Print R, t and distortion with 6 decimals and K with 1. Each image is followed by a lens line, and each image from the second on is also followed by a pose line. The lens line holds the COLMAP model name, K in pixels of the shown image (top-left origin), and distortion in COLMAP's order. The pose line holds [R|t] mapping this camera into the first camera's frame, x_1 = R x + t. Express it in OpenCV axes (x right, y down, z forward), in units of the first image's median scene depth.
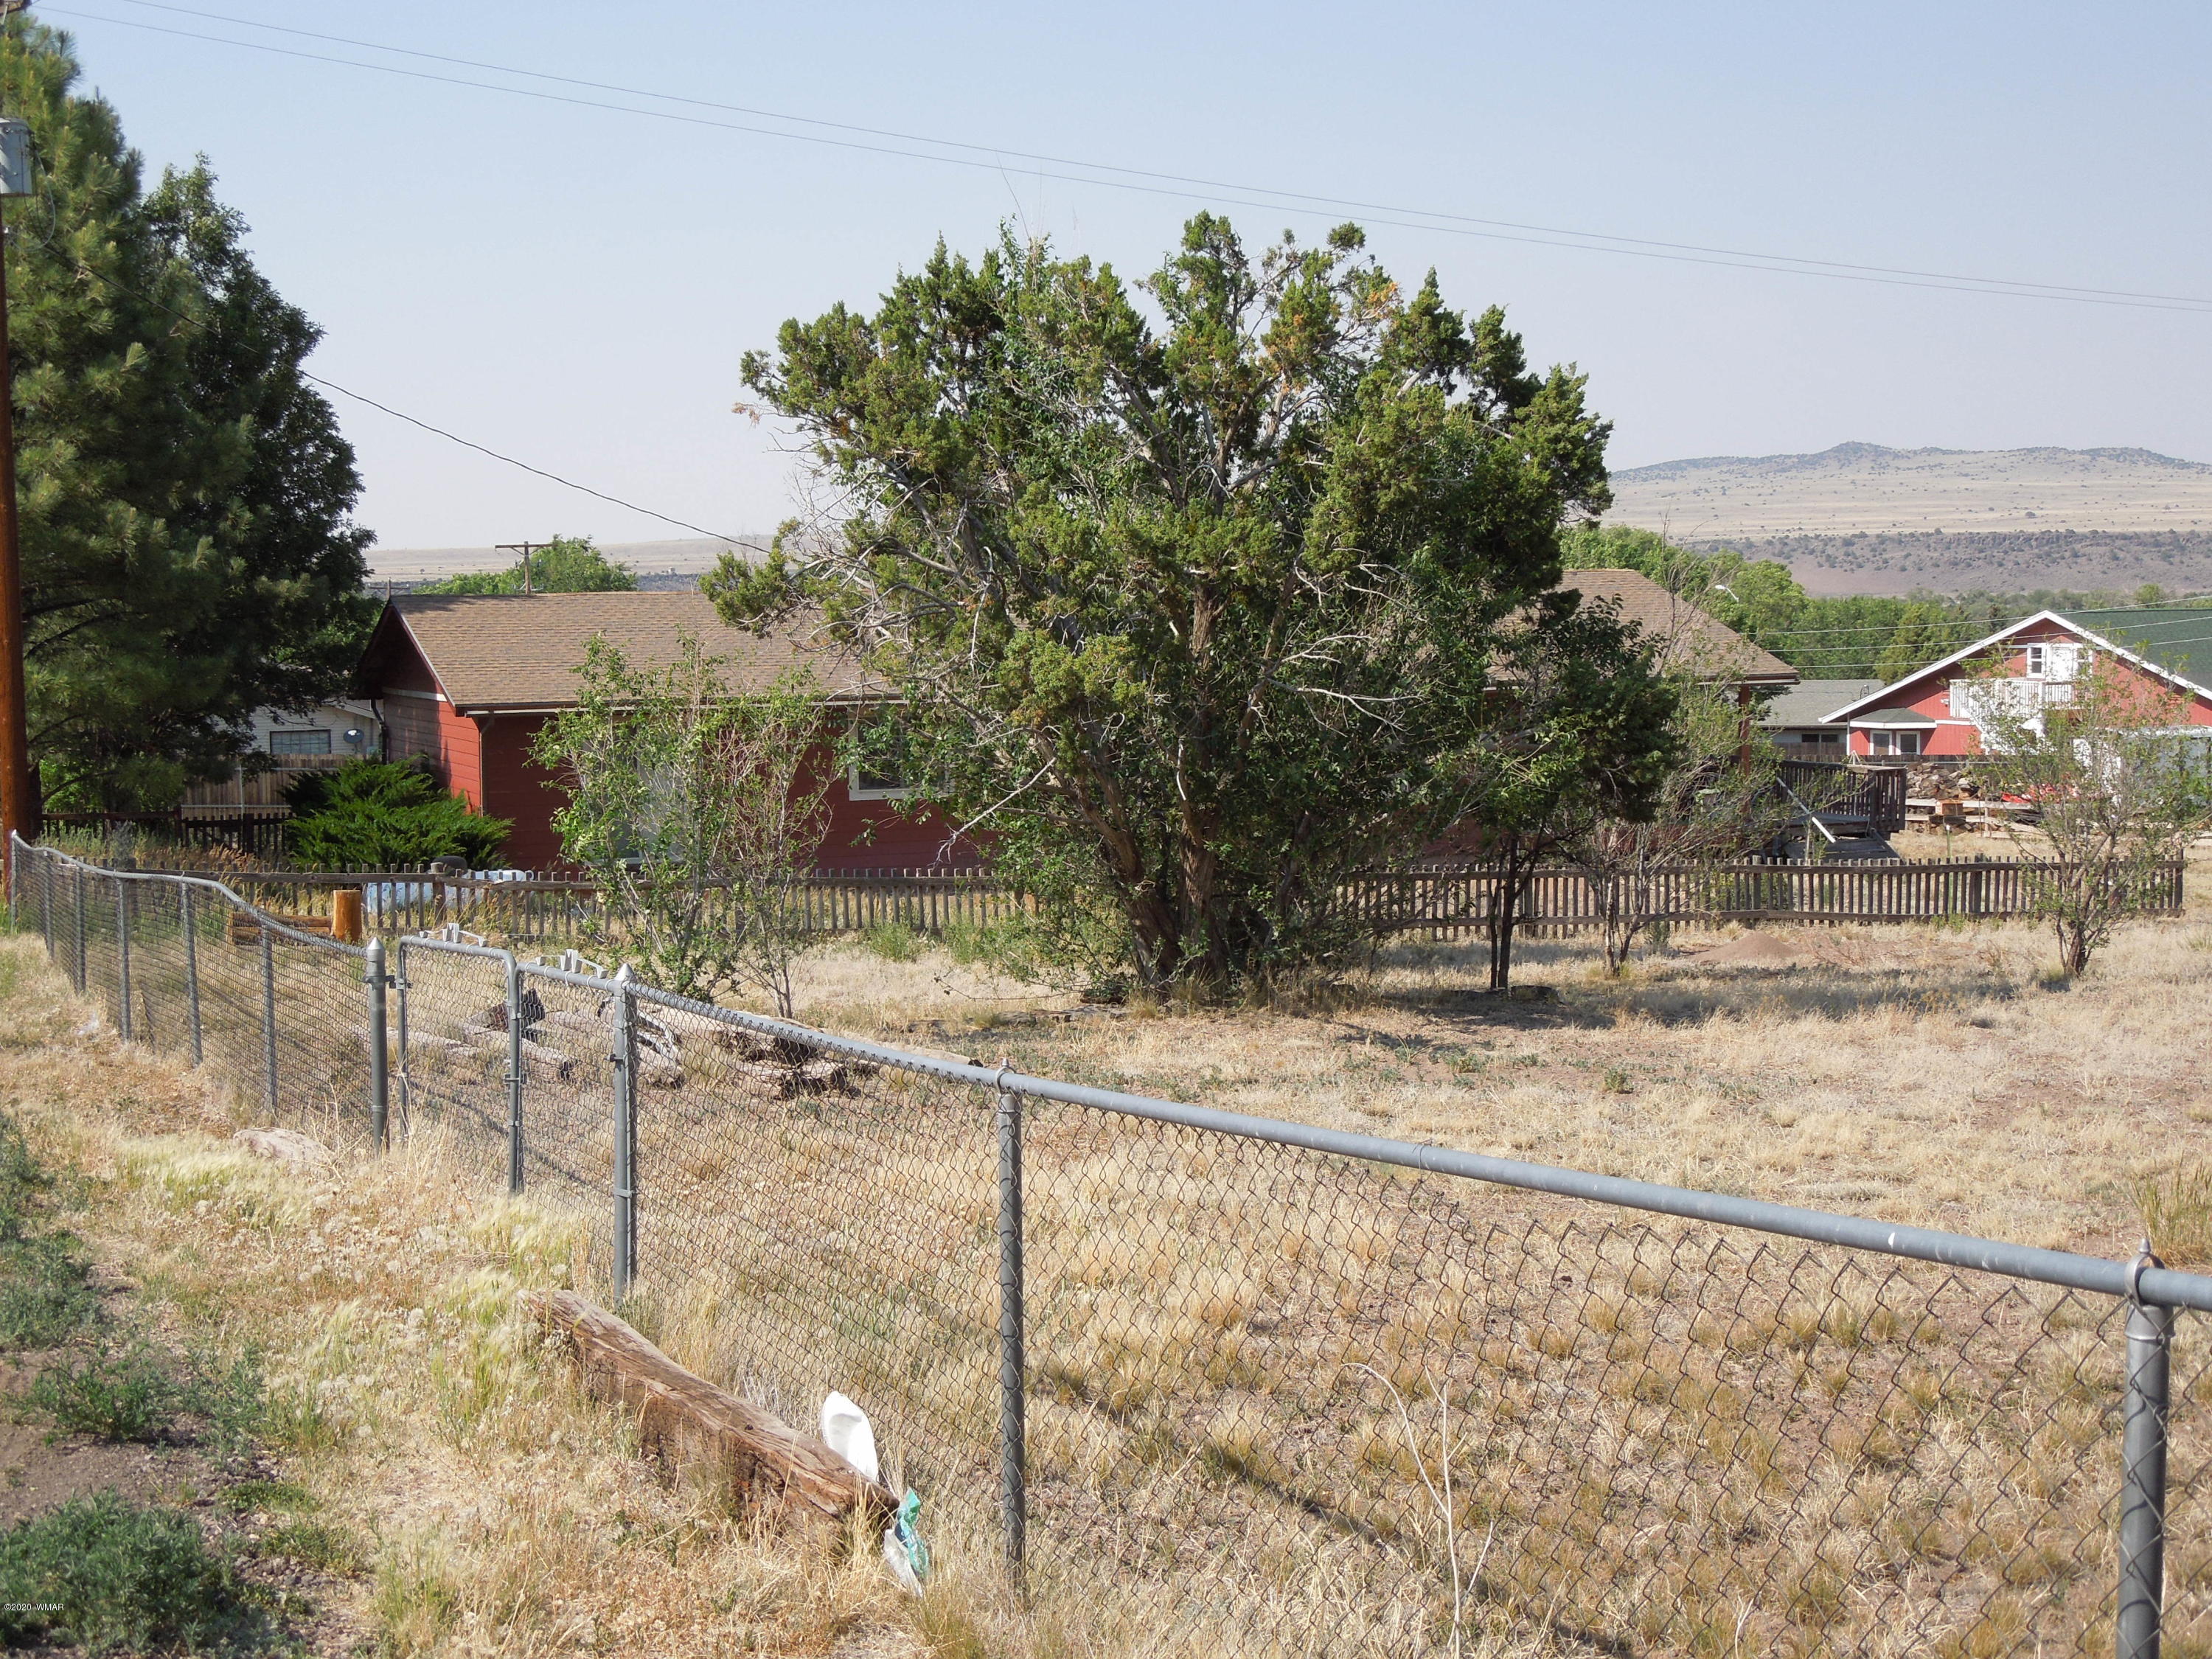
lens RADIAL K [[3253.9, 0, 1133.9], [0, 3253.9, 841.7], [0, 0, 1]] dist [-0.043667, -0.060507]
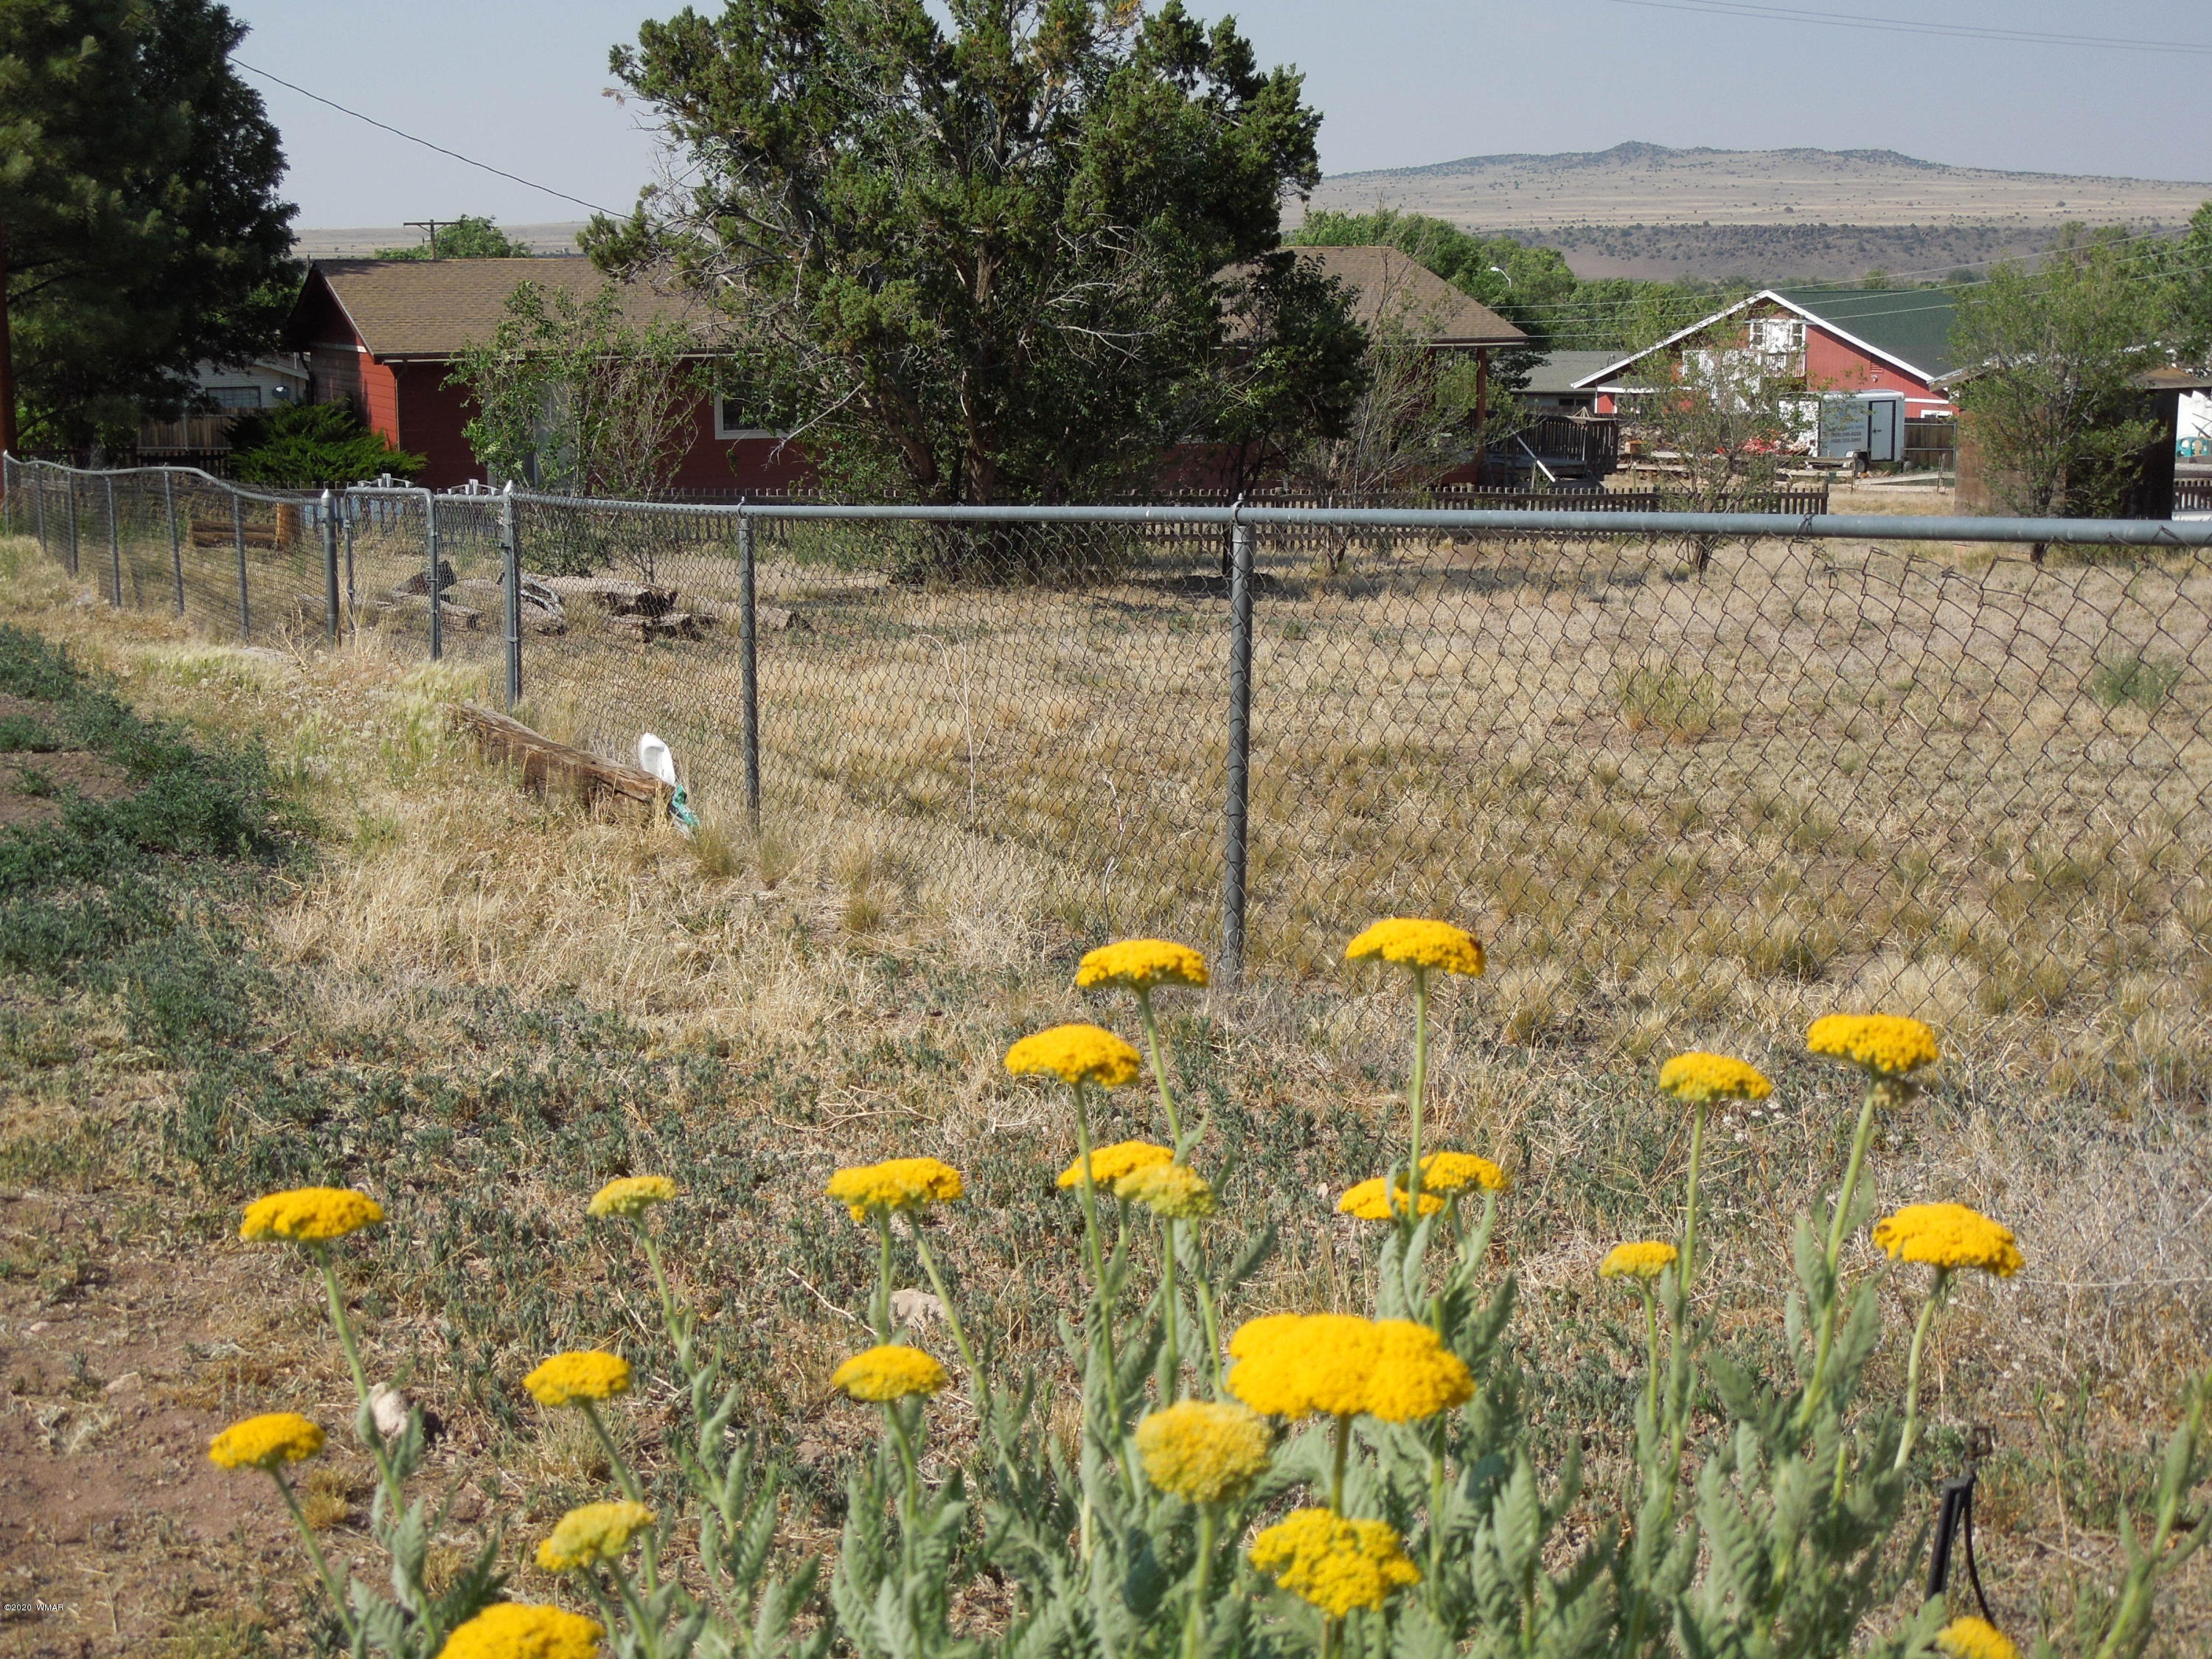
lens RADIAL K [[2890.3, 0, 1106.0], [0, 2890.3, 829.5], [0, 0, 1]] dist [-0.027141, -0.066994]
pose [[0.999126, 0.000173, 0.041789, 0.020816], [-0.004912, 0.993546, 0.113324, 0.017573], [-0.041500, -0.113430, 0.992679, -0.115160]]
